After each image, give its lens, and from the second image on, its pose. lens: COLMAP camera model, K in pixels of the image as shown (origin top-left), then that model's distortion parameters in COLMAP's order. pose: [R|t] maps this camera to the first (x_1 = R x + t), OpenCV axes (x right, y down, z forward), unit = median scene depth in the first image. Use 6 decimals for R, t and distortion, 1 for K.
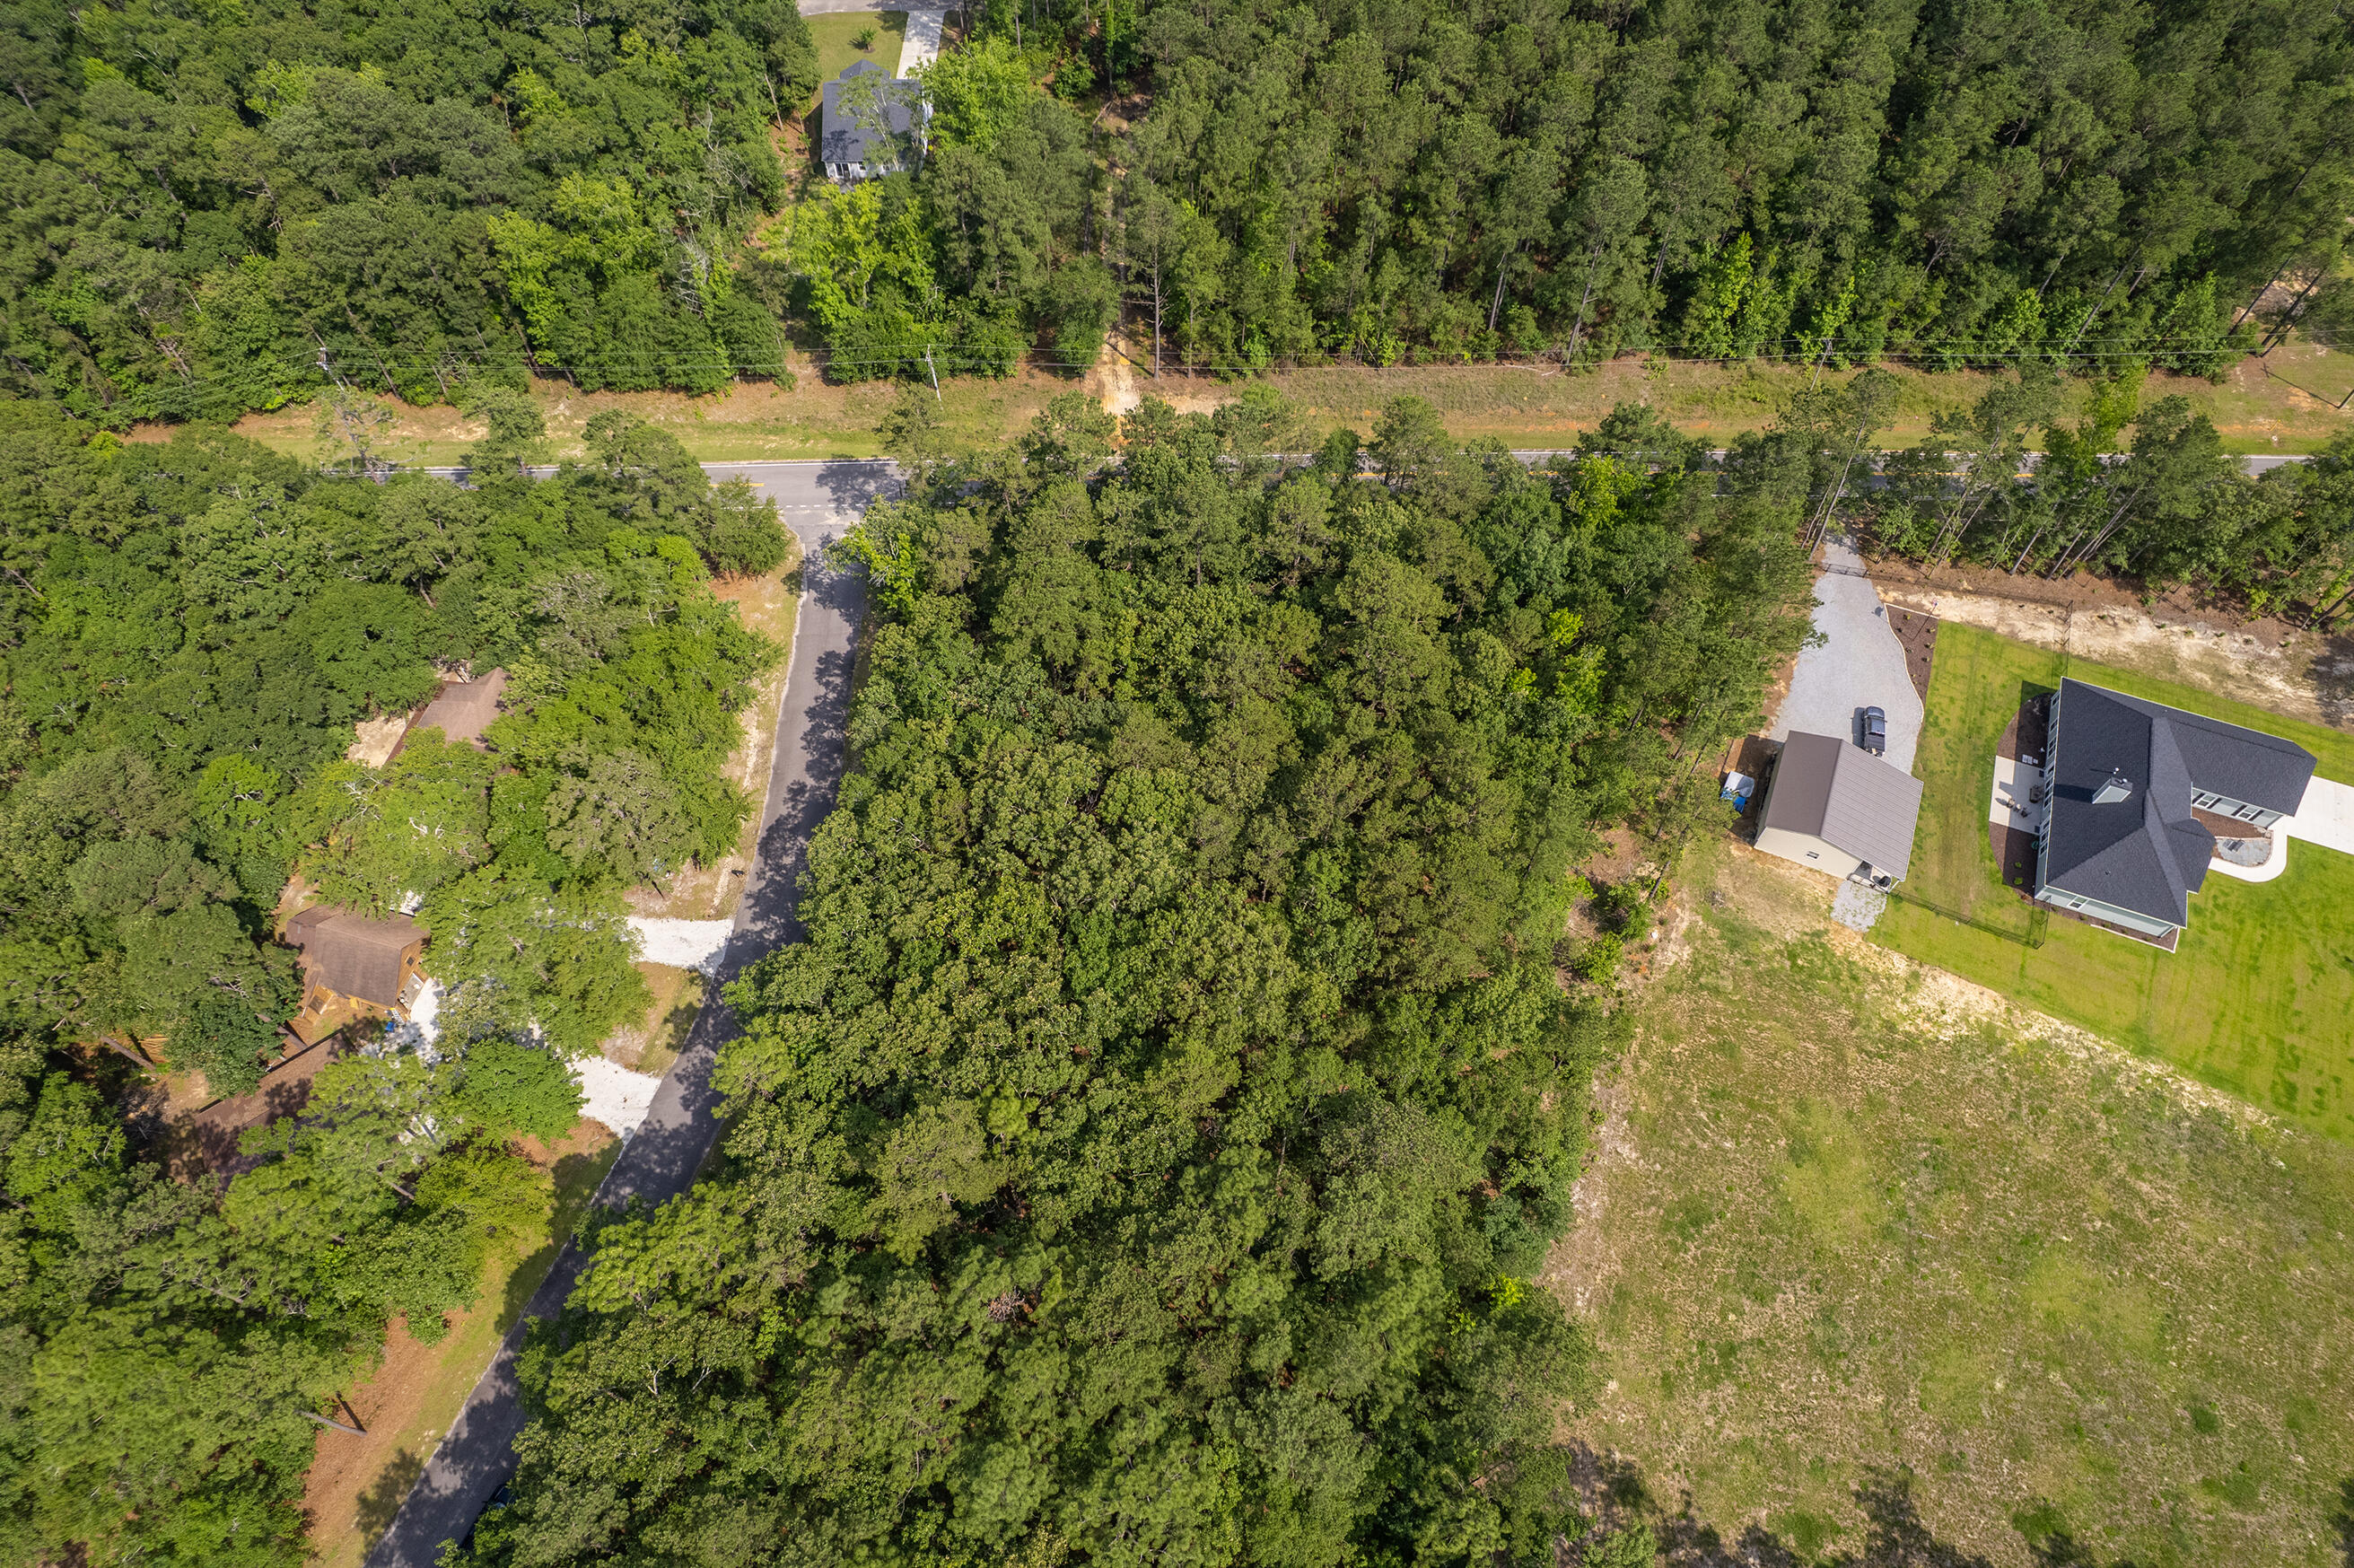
lens RADIAL K [[1509.9, 0, 1181.7], [0, 1509.9, 799.2], [0, 0, 1]] dist [-0.081606, 0.076346]
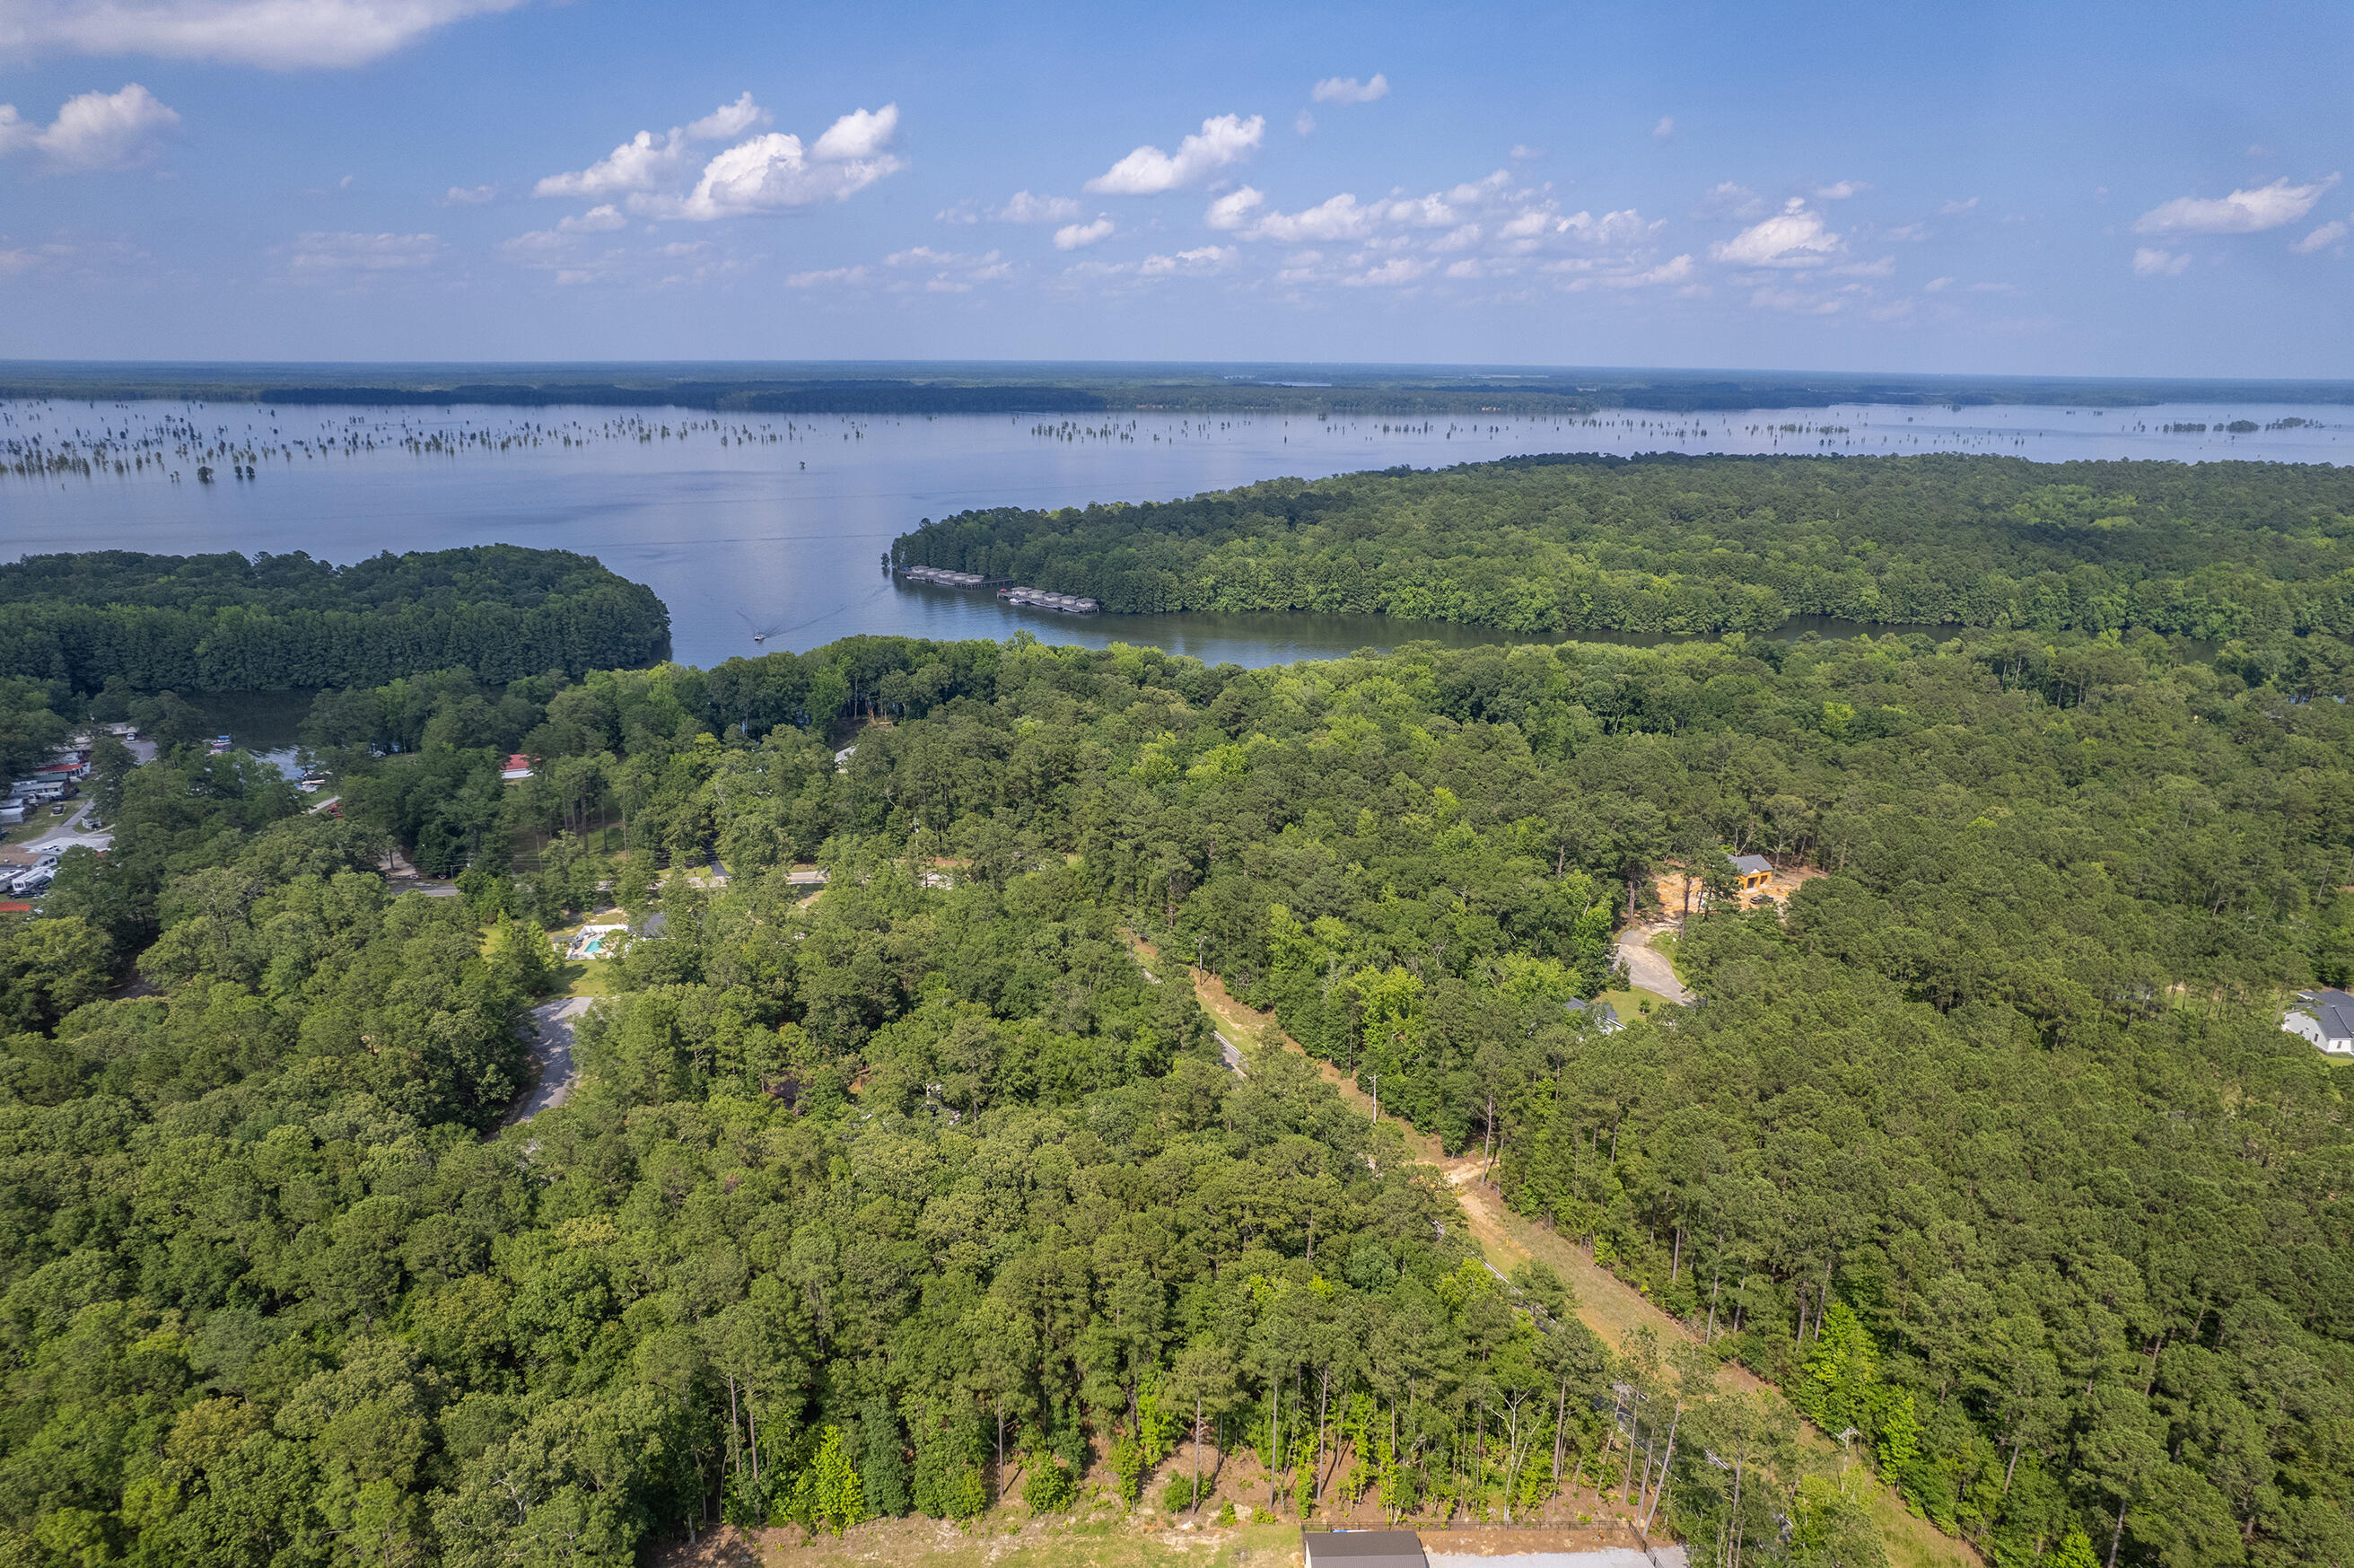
lens RADIAL K [[1509.9, 0, 1181.7], [0, 1509.9, 799.2], [0, 0, 1]] dist [-0.081606, 0.076346]
pose [[0.417914, 0.254652, -0.872067, 1.224208], [-0.776875, 0.597802, -0.197732, -0.019554], [0.470970, 0.760122, 0.447663, 0.026988]]
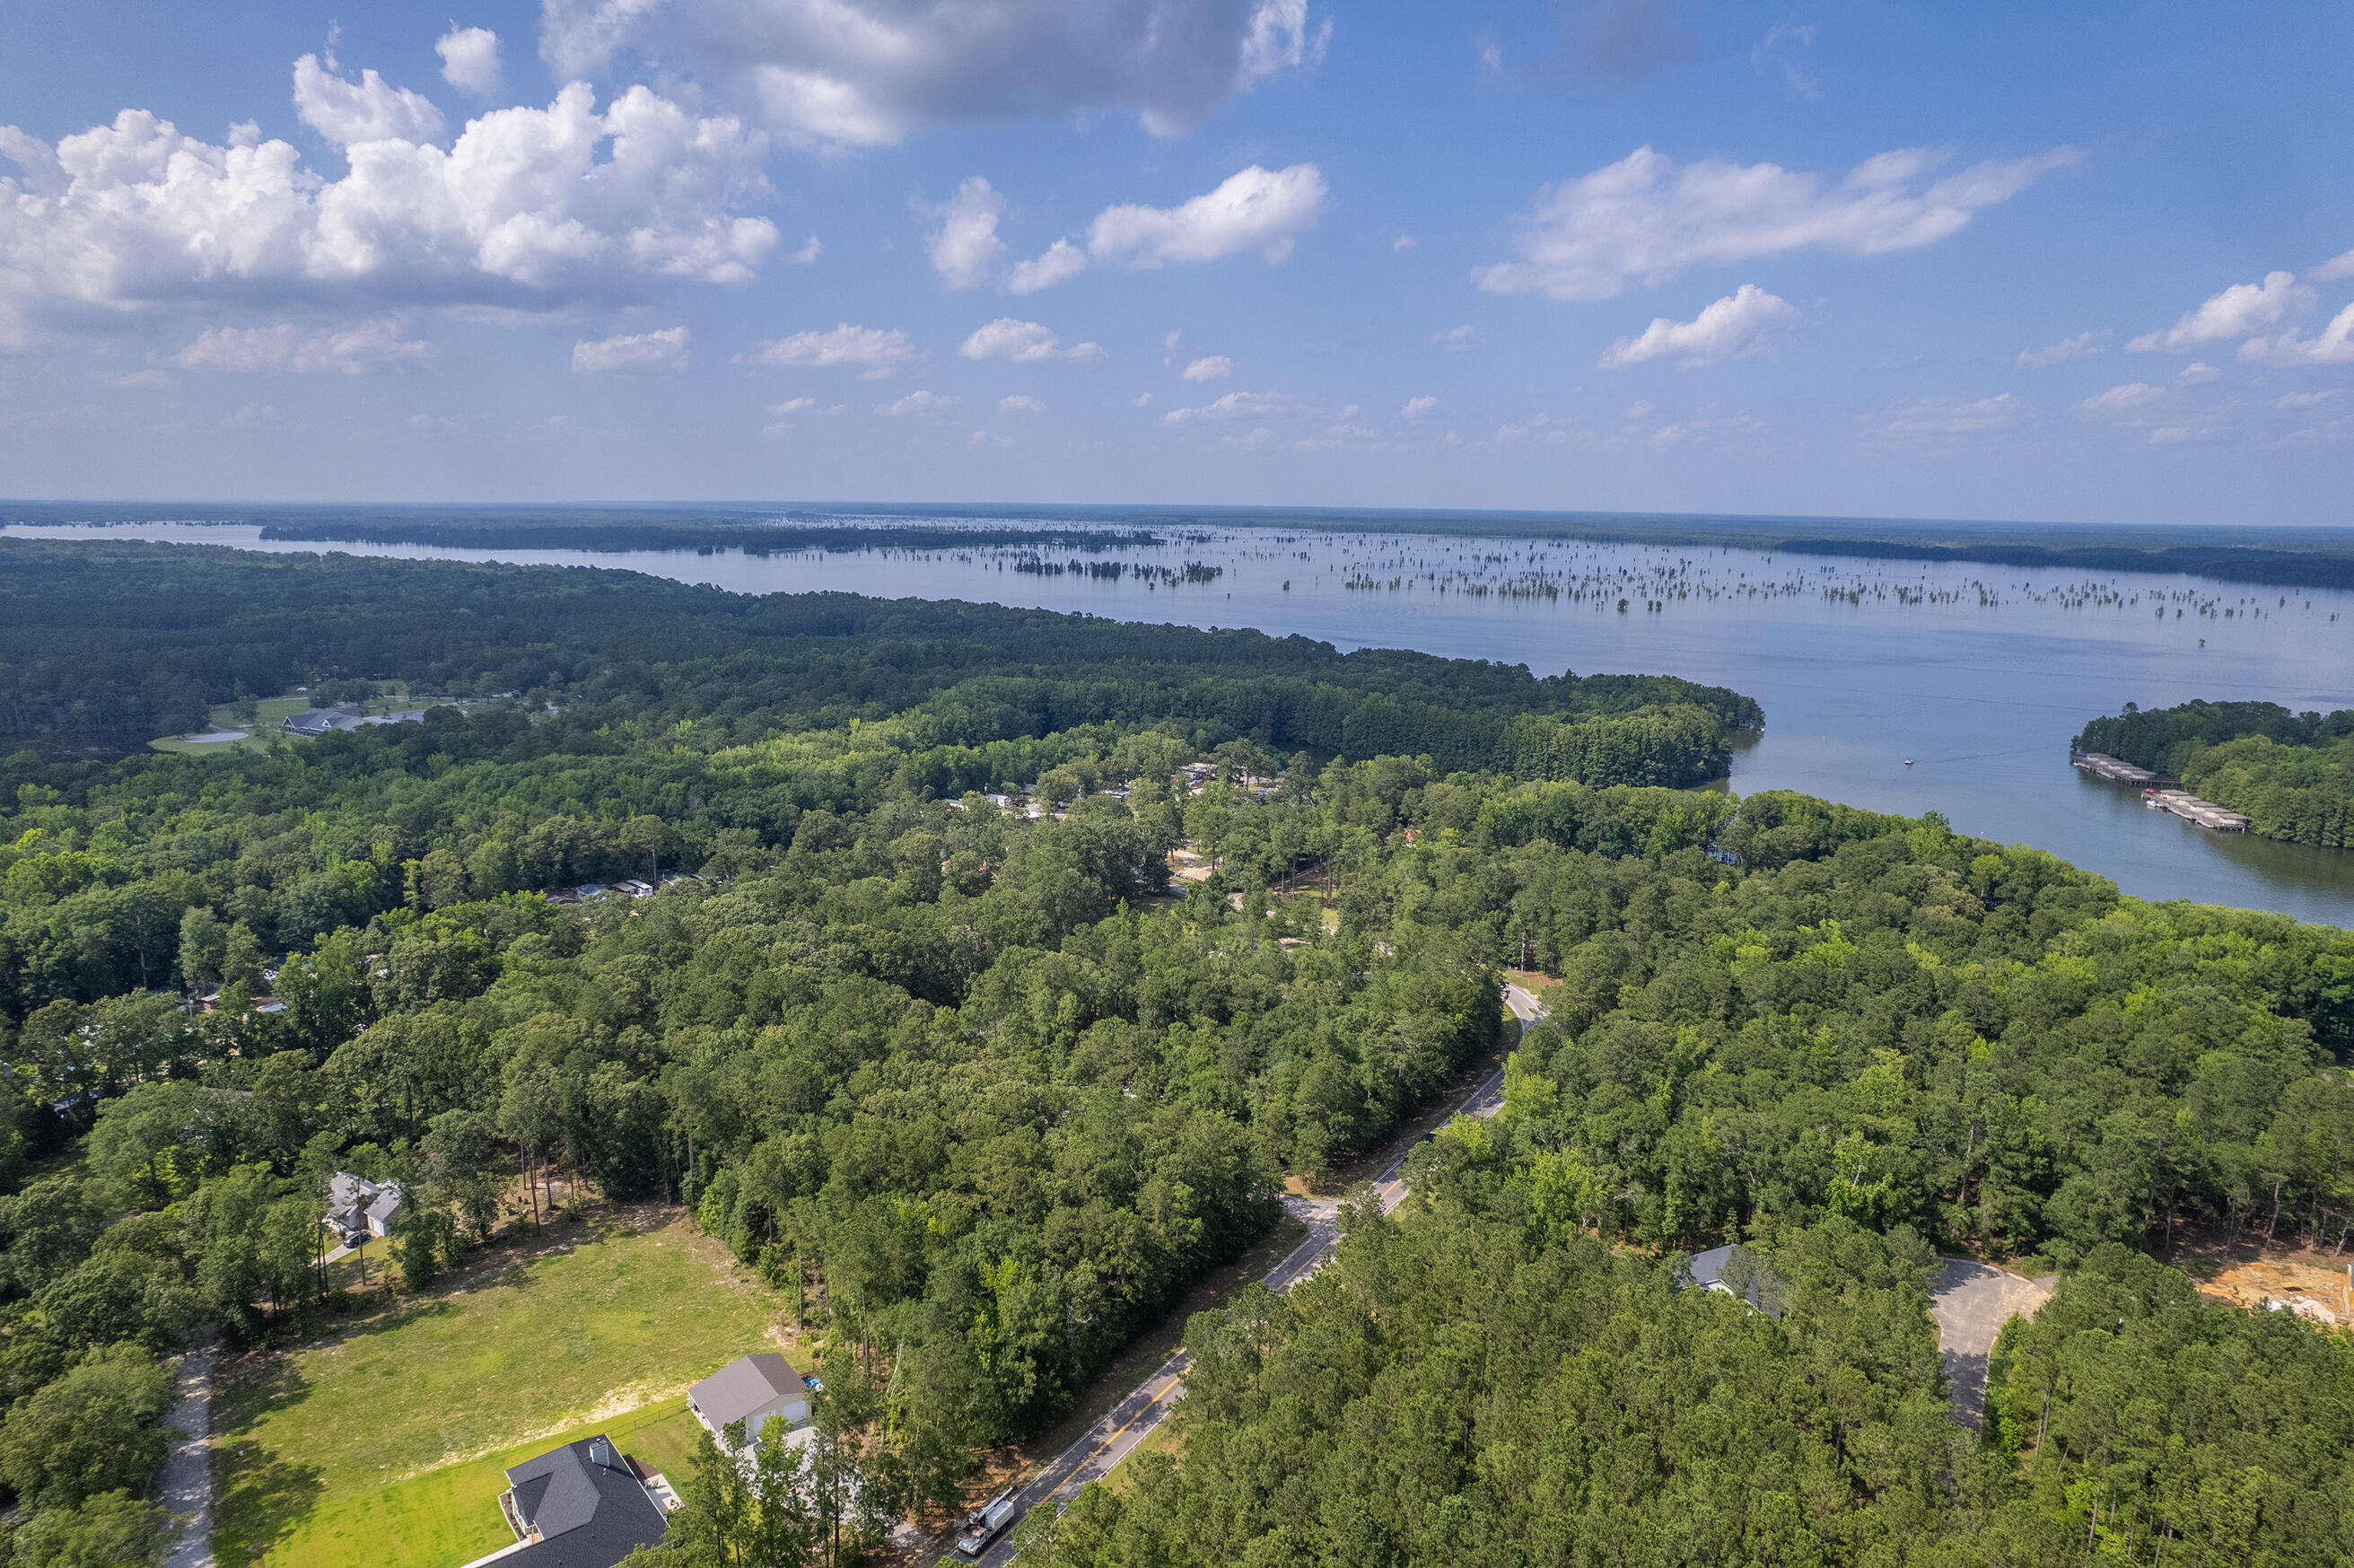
lens RADIAL K [[1509.9, 0, 1181.7], [0, 1509.9, 799.2], [0, 0, 1]] dist [-0.081606, 0.076346]
pose [[-0.503598, 0.156374, -0.849669, 1.421638], [-0.744737, 0.419917, 0.518687, -1.345730], [0.437899, 0.893989, -0.095011, 0.839636]]
